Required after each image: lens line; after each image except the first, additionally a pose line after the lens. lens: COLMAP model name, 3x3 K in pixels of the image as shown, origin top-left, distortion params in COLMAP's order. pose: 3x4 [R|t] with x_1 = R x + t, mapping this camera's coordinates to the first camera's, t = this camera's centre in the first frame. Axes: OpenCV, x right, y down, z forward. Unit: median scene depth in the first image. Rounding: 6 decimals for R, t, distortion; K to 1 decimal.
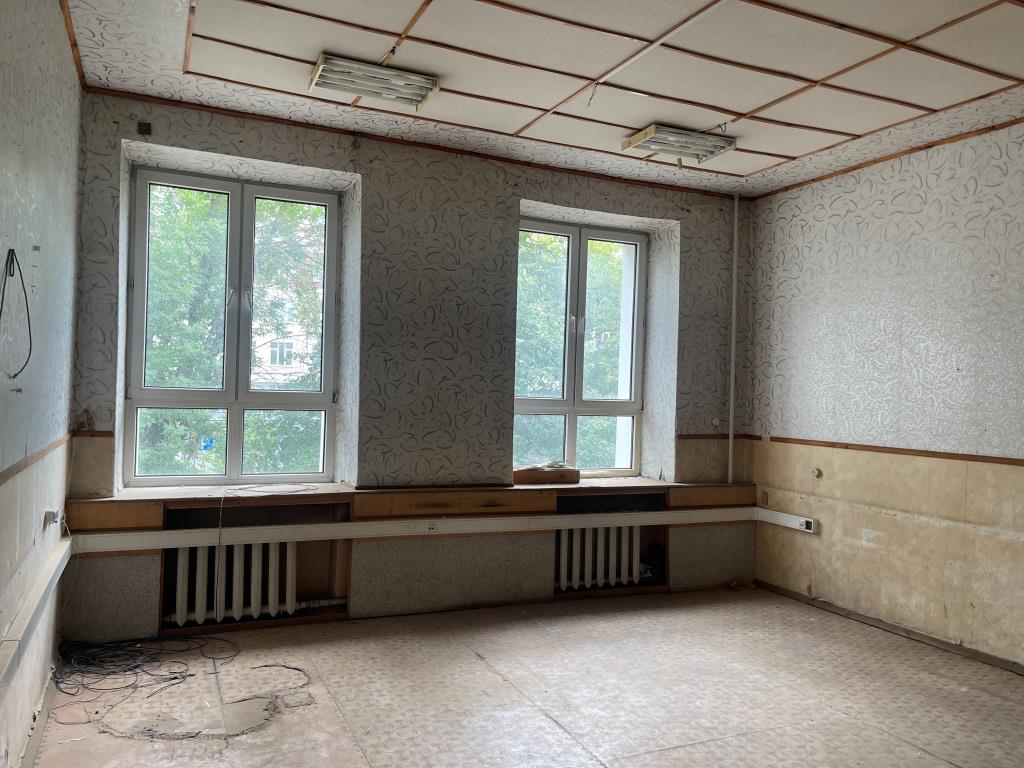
lens RADIAL K [[748.4, 0, 512.0], [0, 748.4, 384.0], [0, 0, 1]] dist [-0.000196, -0.000500]
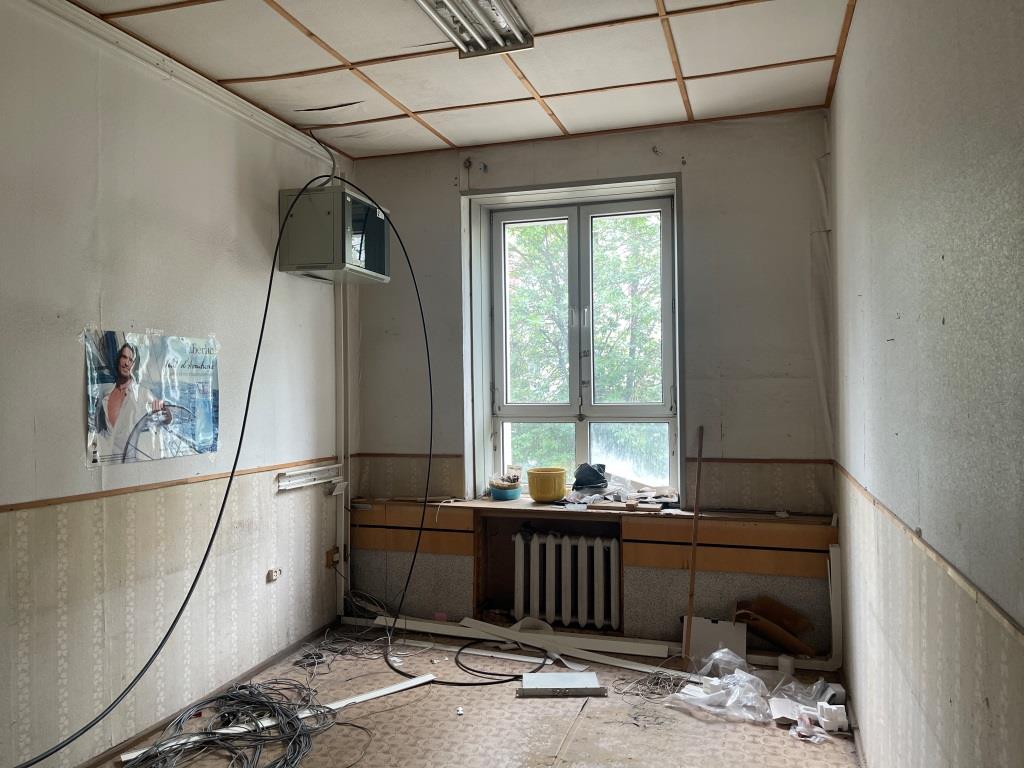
lens RADIAL K [[786.7, 0, 512.0], [0, 786.7, 384.0], [0, 0, 1]] dist [0.092410, 0.000106]
pose [[0.720957, -0.047645, -0.691340, 0.648505], [0.037551, 0.998854, -0.029679, 0.019385], [0.691961, -0.004564, 0.721920, 0.278644]]
